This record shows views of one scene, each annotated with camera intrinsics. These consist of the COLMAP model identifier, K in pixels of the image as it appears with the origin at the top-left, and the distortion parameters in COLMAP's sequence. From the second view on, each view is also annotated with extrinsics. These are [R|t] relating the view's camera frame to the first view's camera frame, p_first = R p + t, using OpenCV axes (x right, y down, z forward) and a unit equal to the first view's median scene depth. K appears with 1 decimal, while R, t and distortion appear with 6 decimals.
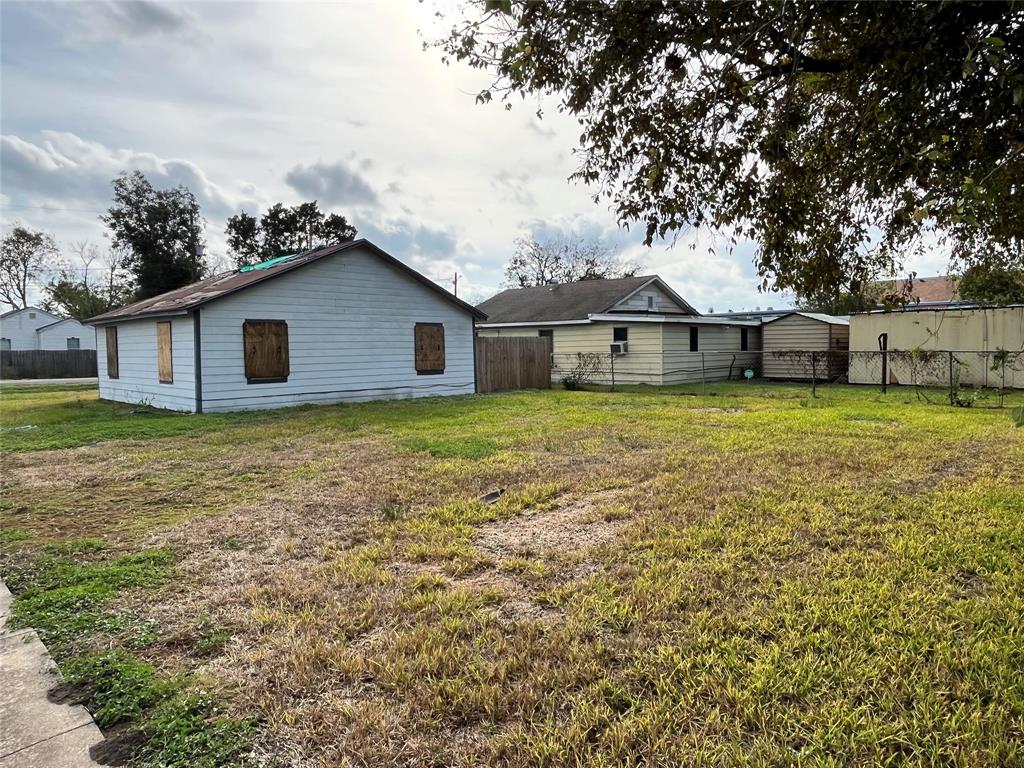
lens RADIAL K [[662.3, 0, 510.3], [0, 662.3, 379.4], [0, 0, 1]] dist [-0.009401, 0.001200]
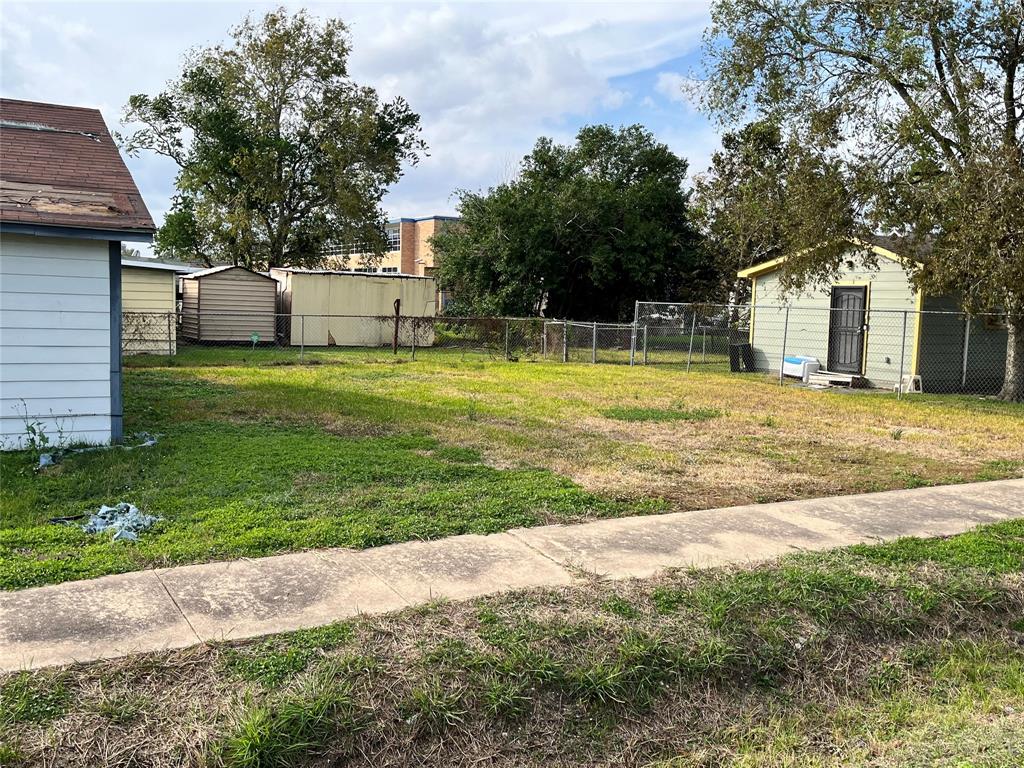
lens RADIAL K [[932.6, 0, 513.0], [0, 932.6, 380.6], [0, 0, 1]] dist [0.040226, -0.031769]
pose [[0.258635, -0.062348, 0.963961, -0.829057], [0.012135, 0.998046, 0.061296, -0.026786], [-0.965899, -0.004156, 0.258887, 0.412715]]
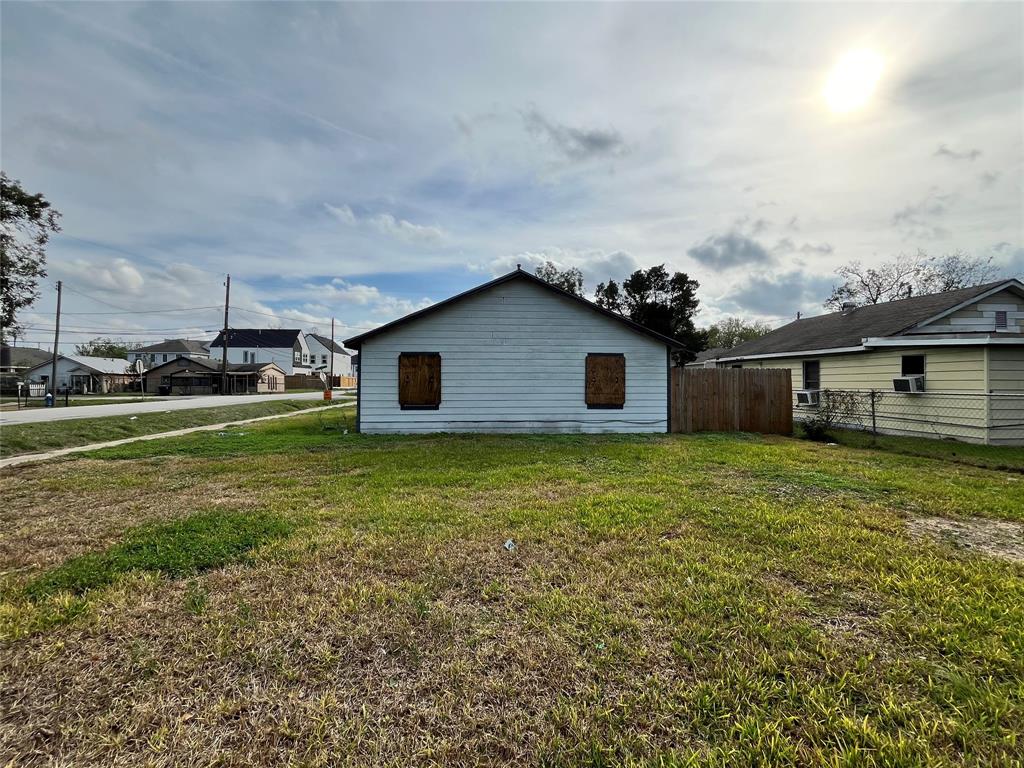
lens RADIAL K [[456.7, 0, 511.0], [0, 456.7, 382.7], [0, 0, 1]] dist [-0.003797, -0.000117]
pose [[0.750273, 0.018426, -0.660871, 0.205536], [-0.043917, 0.998793, -0.022011, -0.024544], [0.659667, 0.045538, 0.750177, 0.440600]]
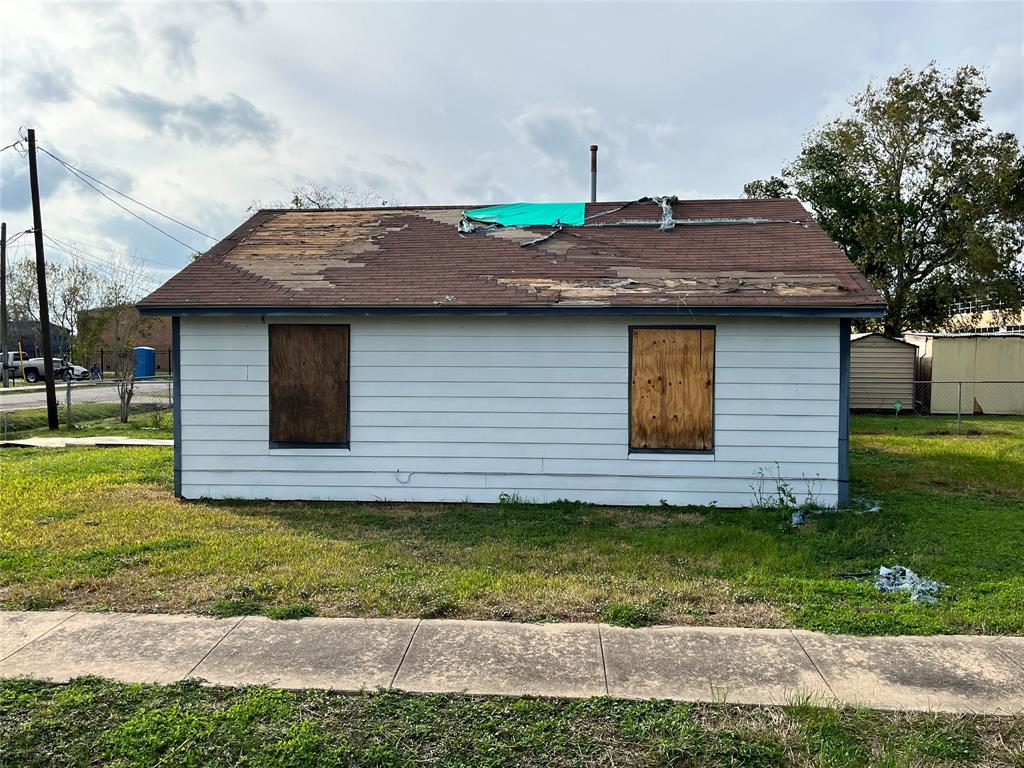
lens RADIAL K [[932.6, 0, 504.6], [0, 932.6, 395.0], [0, 0, 1]] dist [0.040226, -0.031769]
pose [[0.767565, -0.011492, 0.640868, -0.894800], [0.018012, 0.999831, -0.003643, -0.030635], [-0.640718, 0.014340, 0.767643, 0.464724]]
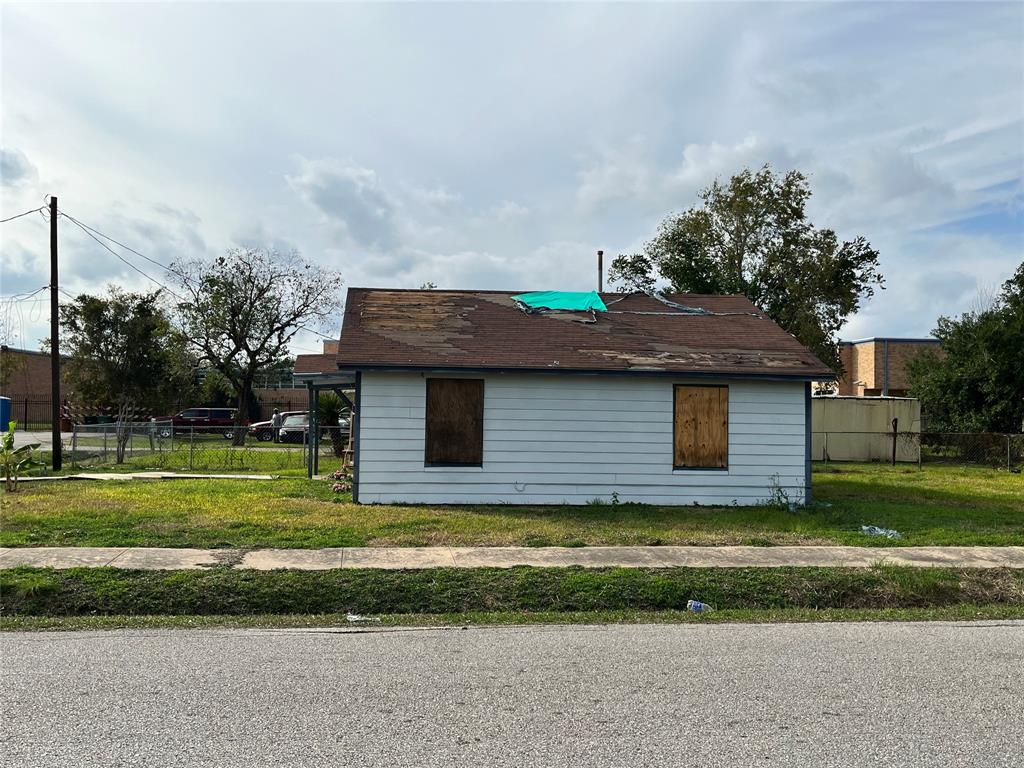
lens RADIAL K [[970.1, 0, 507.4], [0, 970.1, 388.7], [0, 0, 1]] dist [0.024766, 0.000000]
pose [[0.623597, 0.044681, 0.780468, -1.262292], [0.013848, 0.997577, -0.068175, -0.010769], [-0.781624, 0.053322, 0.621467, 0.421194]]
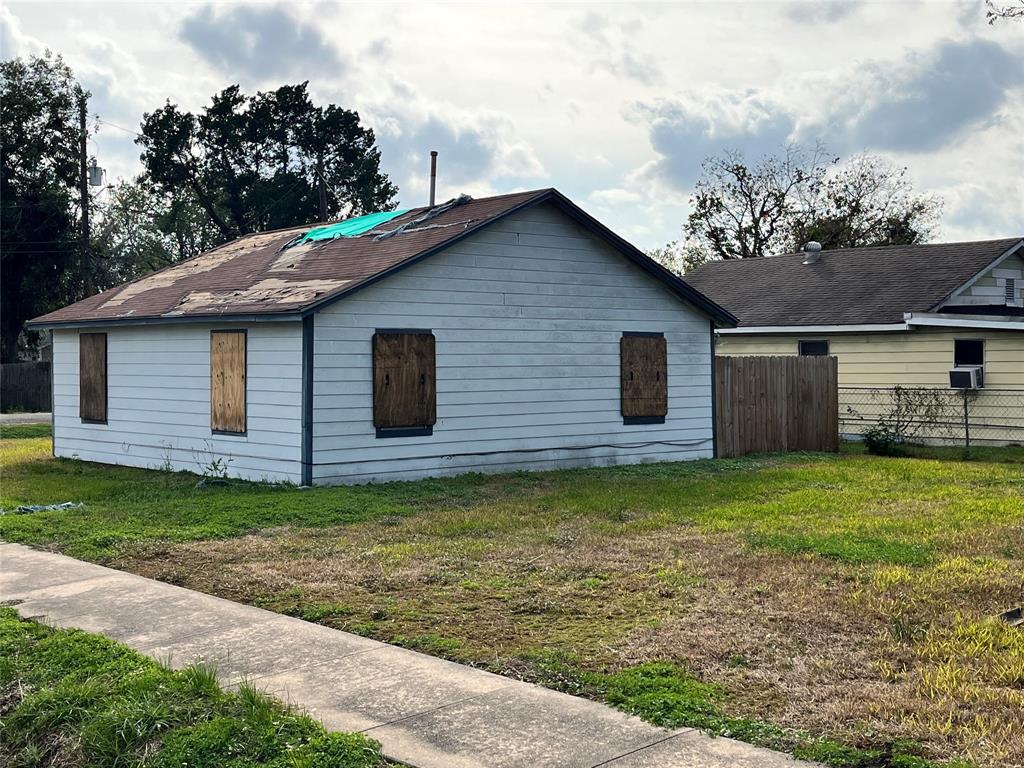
lens RADIAL K [[1359.1, 0, 494.0], [0, 1359.1, 382.7], [0, 0, 1]] dist [0.081659, 0.000000]
pose [[0.996819, 0.012305, -0.078742, -0.160079], [-0.014658, 0.999461, -0.029381, -0.006647], [0.078338, 0.030441, 0.996462, -0.168822]]
